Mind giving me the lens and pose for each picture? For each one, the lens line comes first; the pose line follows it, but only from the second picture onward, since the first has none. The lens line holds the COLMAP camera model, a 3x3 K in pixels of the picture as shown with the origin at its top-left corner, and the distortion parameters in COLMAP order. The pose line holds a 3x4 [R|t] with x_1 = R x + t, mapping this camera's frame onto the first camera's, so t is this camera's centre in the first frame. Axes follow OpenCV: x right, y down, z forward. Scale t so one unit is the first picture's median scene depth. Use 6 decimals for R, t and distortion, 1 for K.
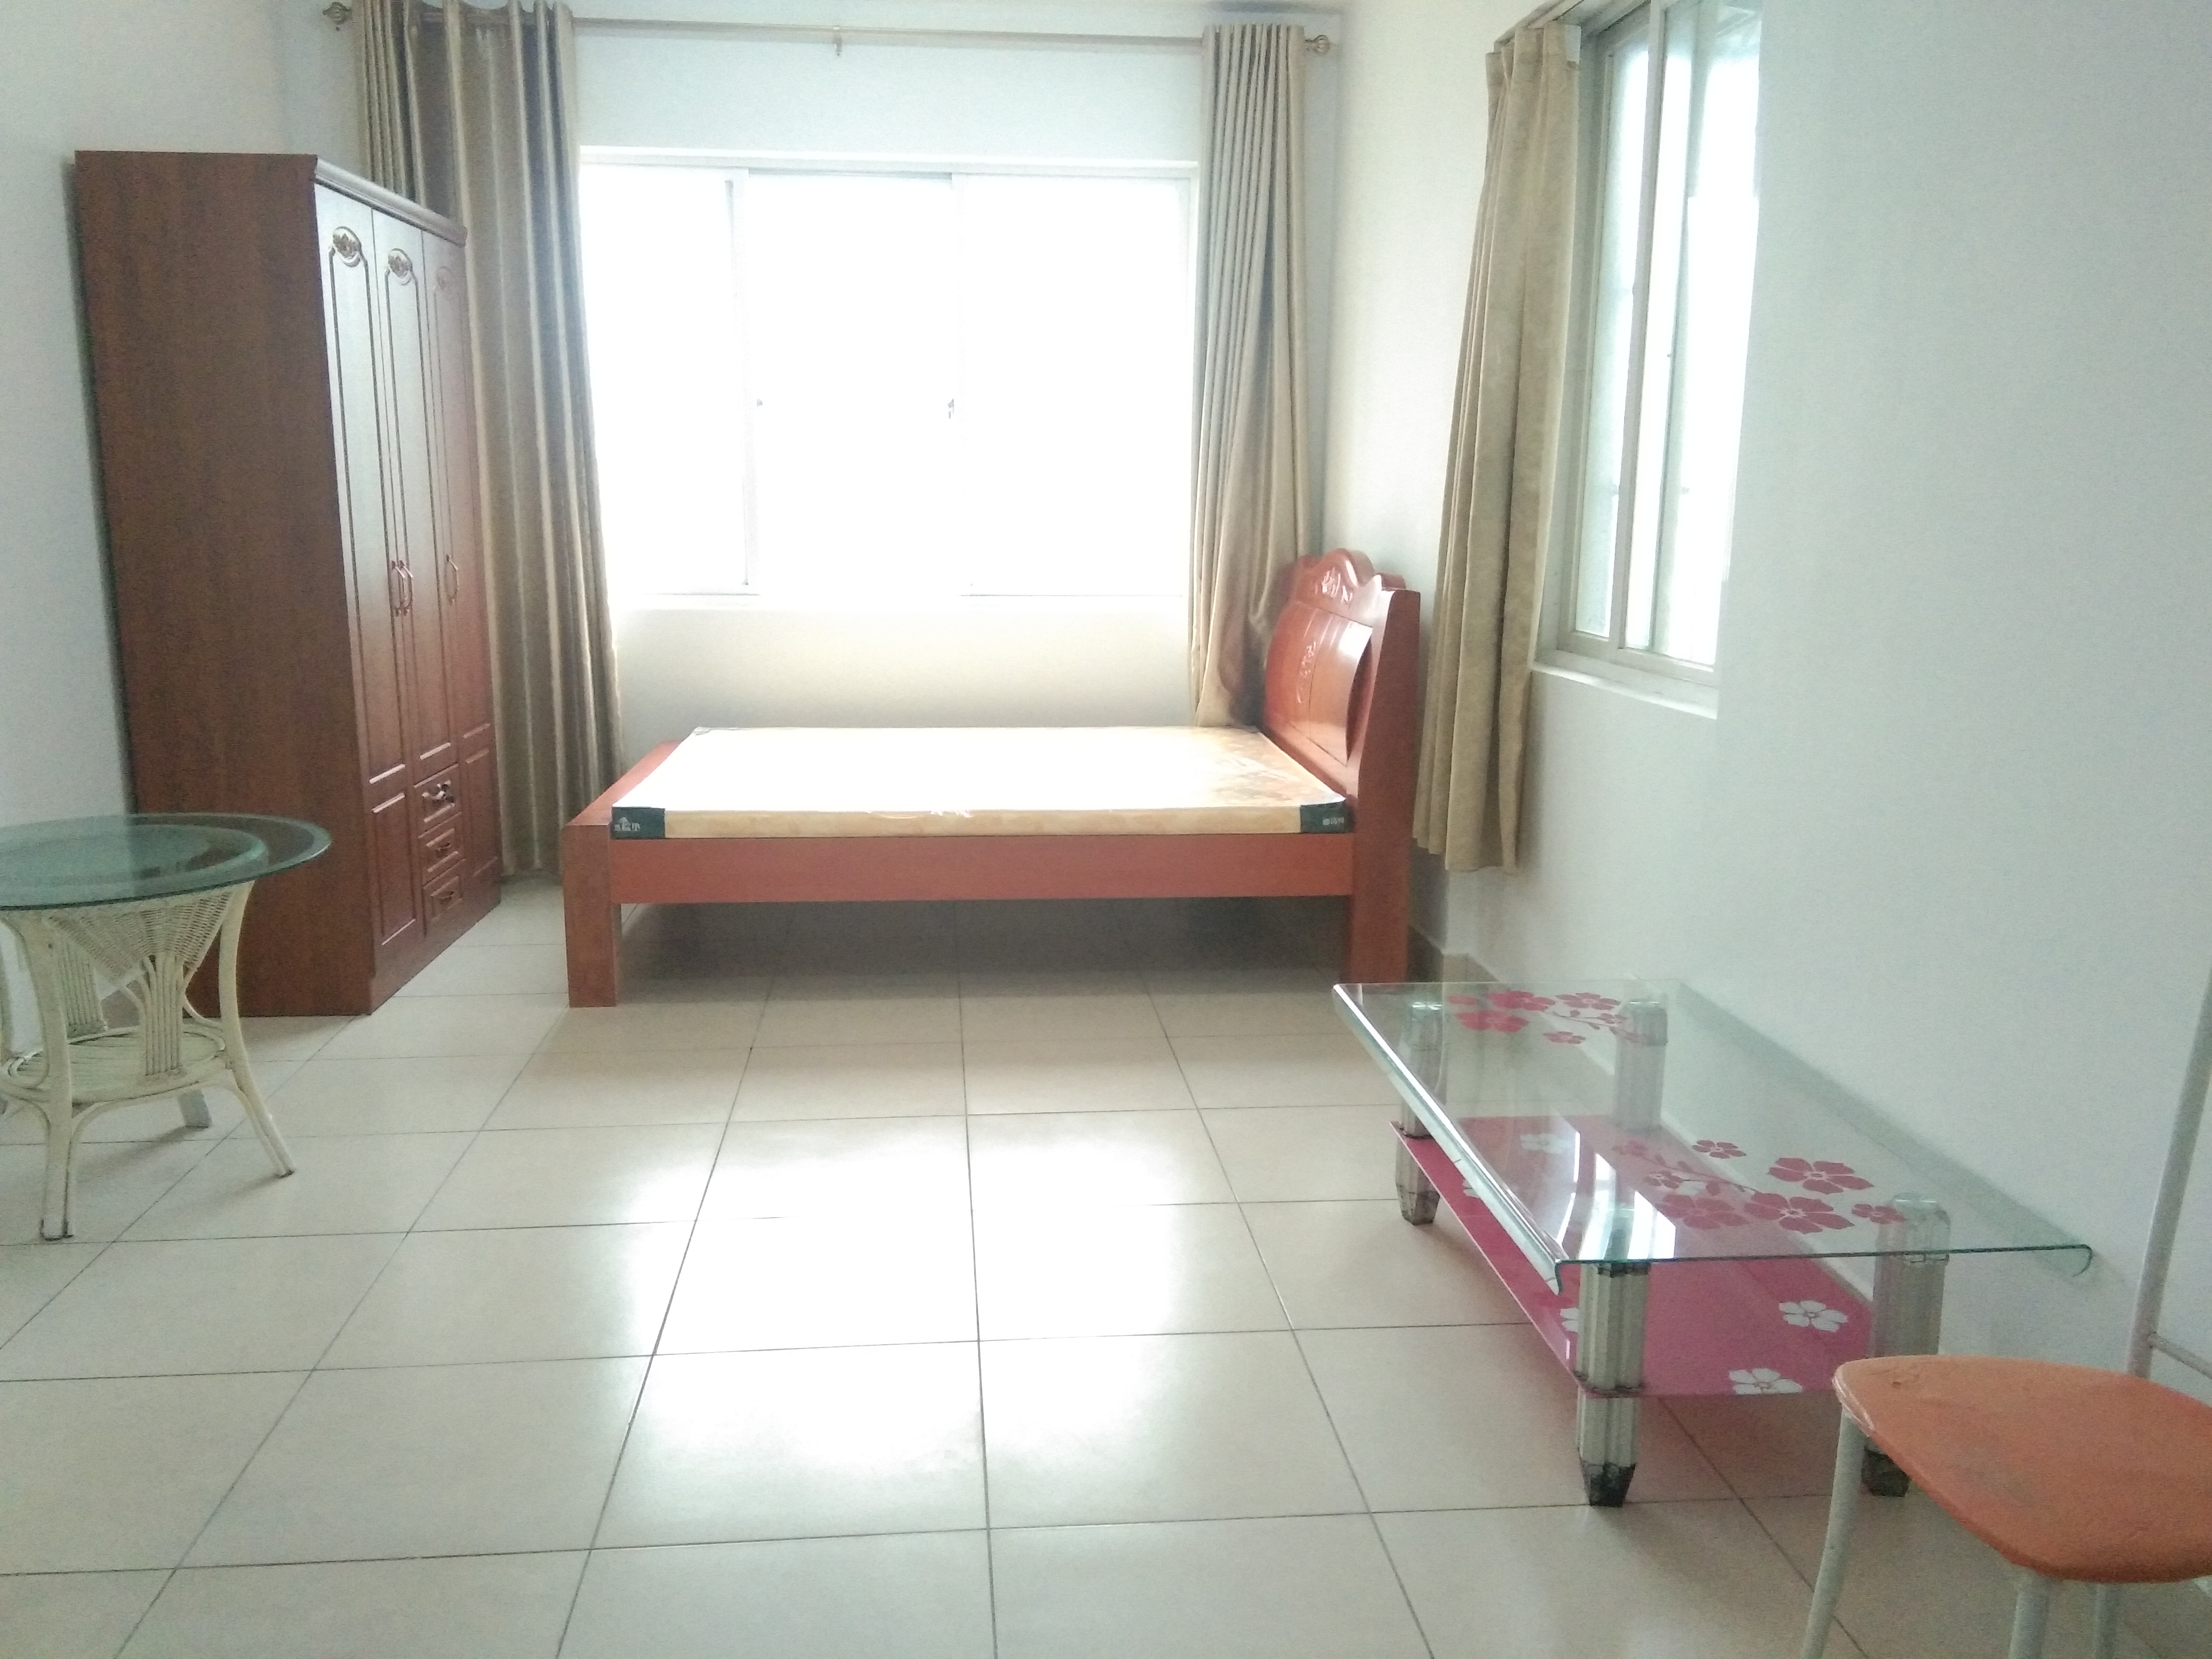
lens RADIAL K [[1762.9, 0, 1073.4], [0, 1762.9, 835.0], [0, 0, 1]] dist [0.137551, -0.201149]
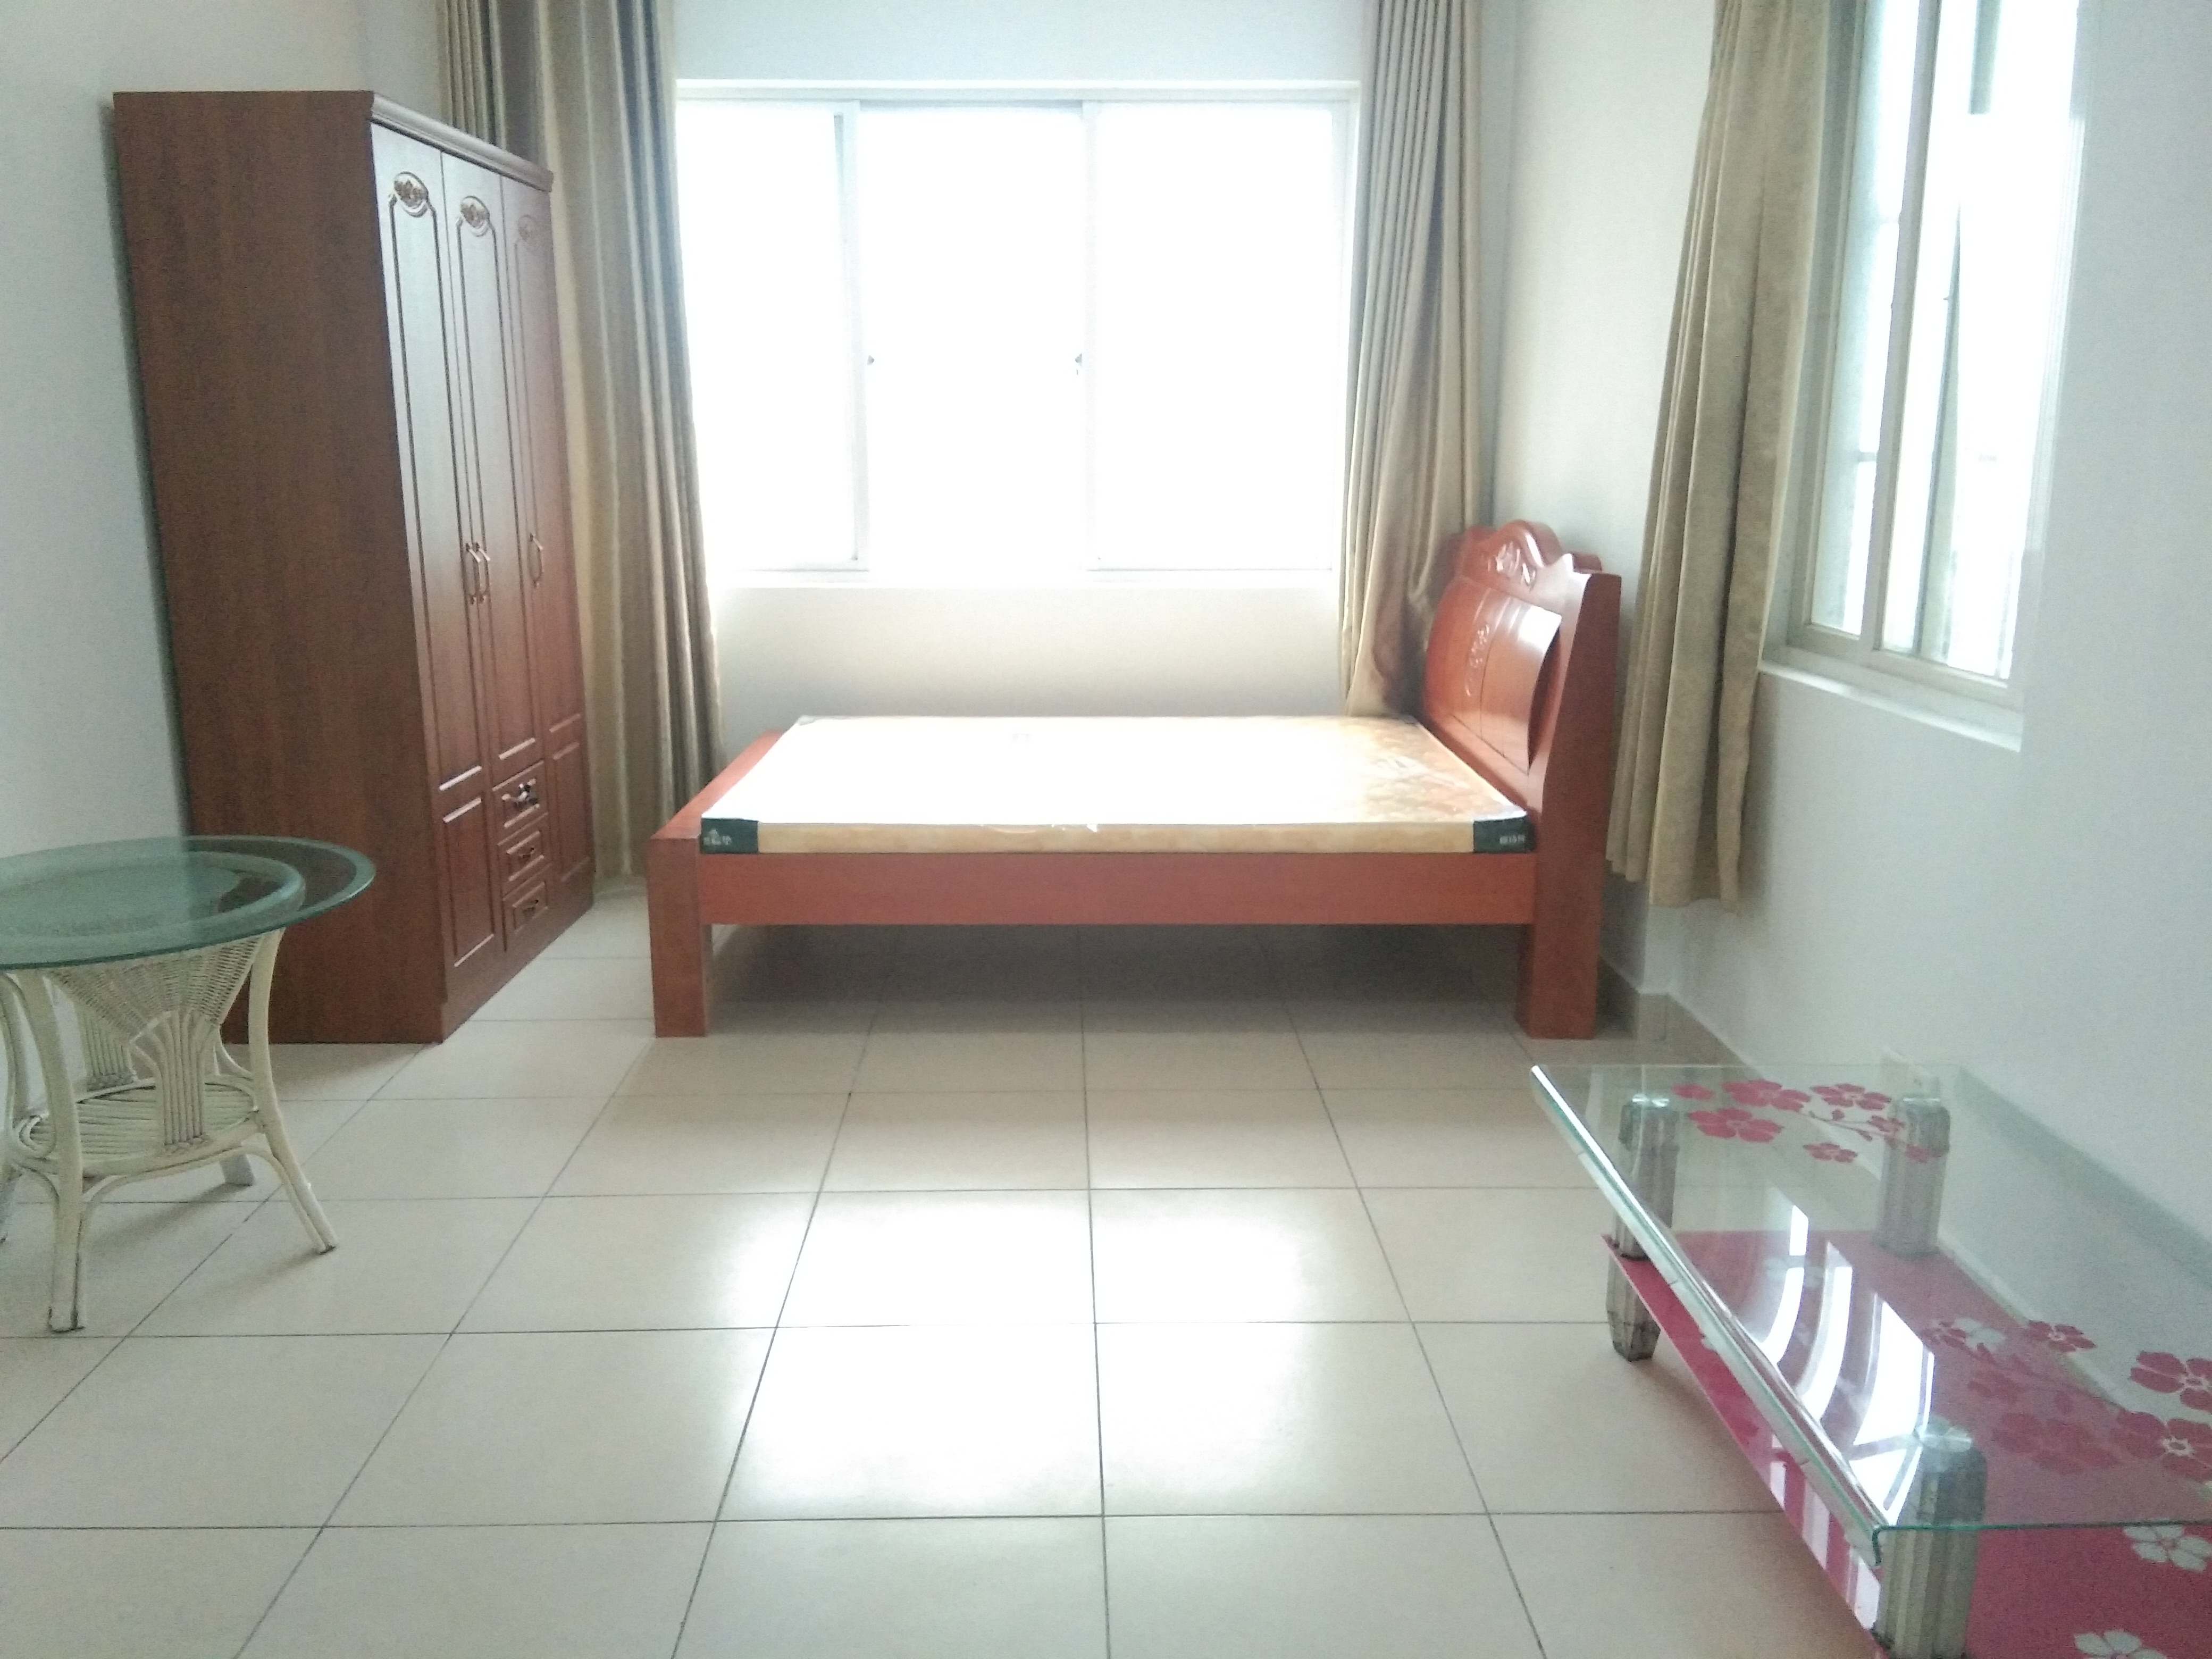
lens RADIAL K [[1762.9, 0, 1073.4], [0, 1762.9, 835.0], [0, 0, 1]] dist [0.137551, -0.201149]
pose [[0.997471, 0.008961, -0.070513, -0.007048], [-0.006816, 0.999509, 0.030593, -0.035959], [0.070752, -0.030035, 0.997042, 0.114798]]
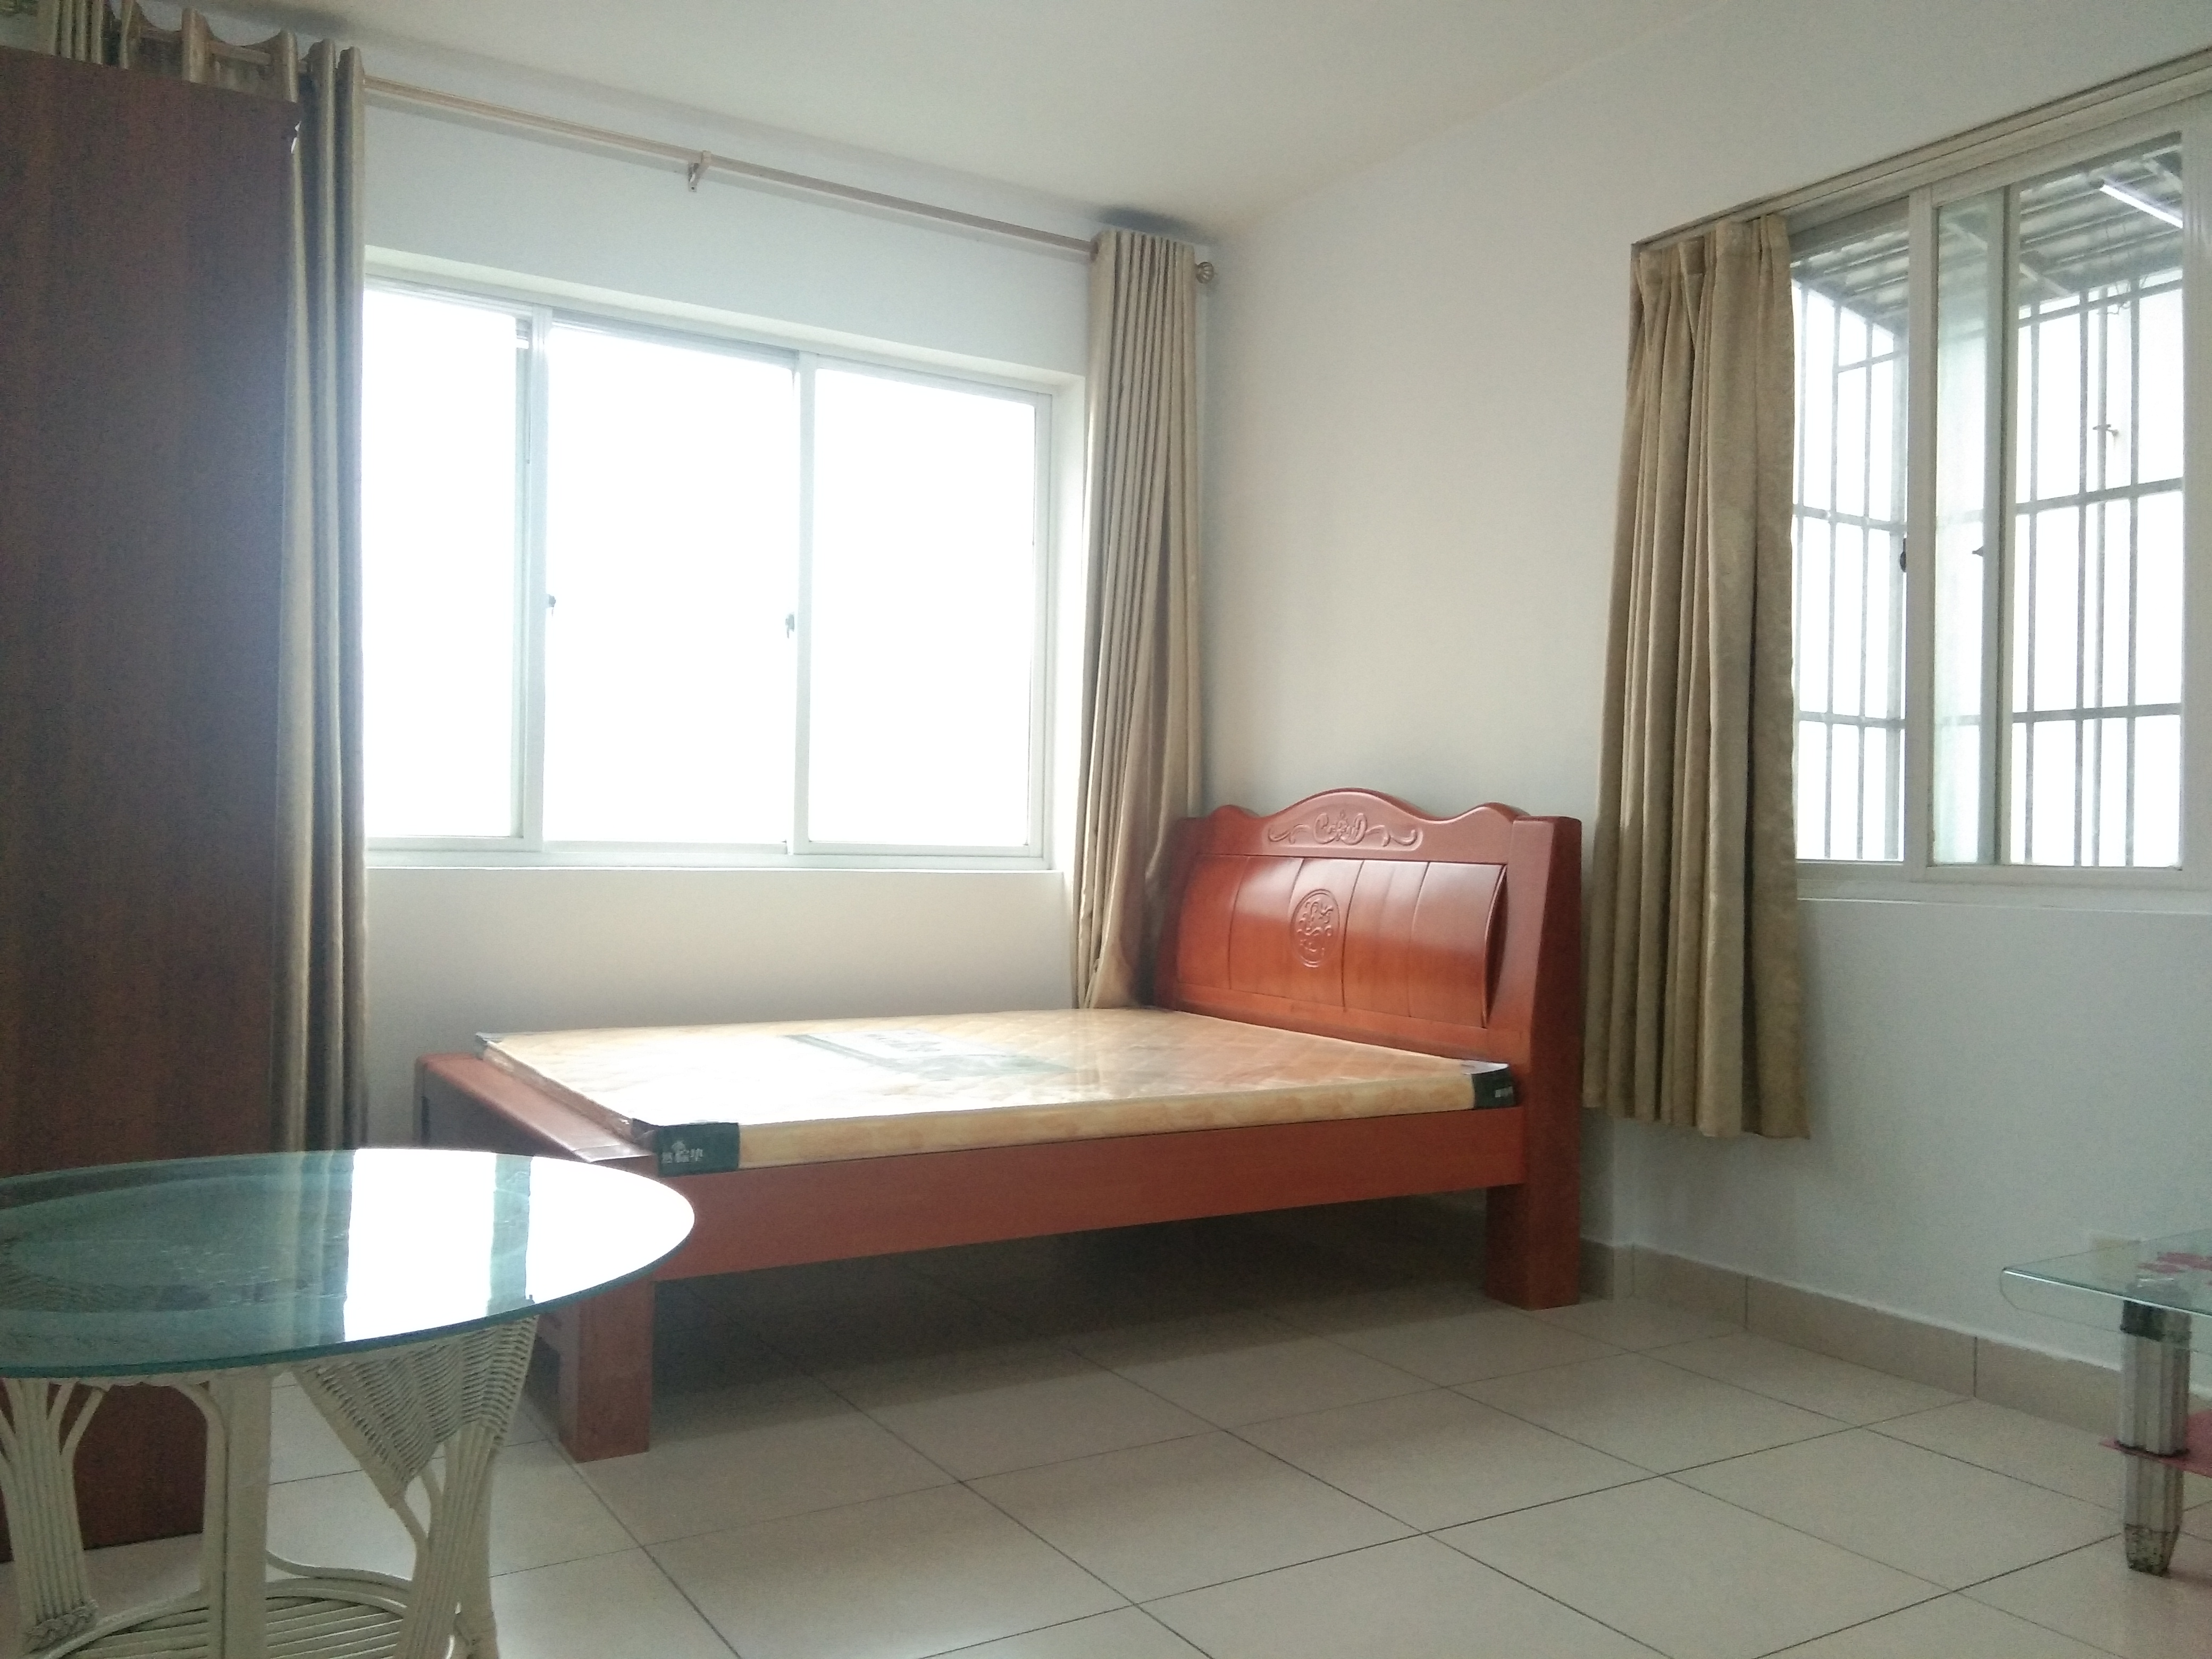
lens RADIAL K [[1762.9, 0, 1073.4], [0, 1762.9, 835.0], [0, 0, 1]] dist [0.137551, -0.201149]
pose [[0.895590, 0.010483, 0.444757, -0.415068], [0.075078, 0.981822, -0.174324, 0.004487], [-0.438500, 0.189514, 0.878523, 0.341308]]
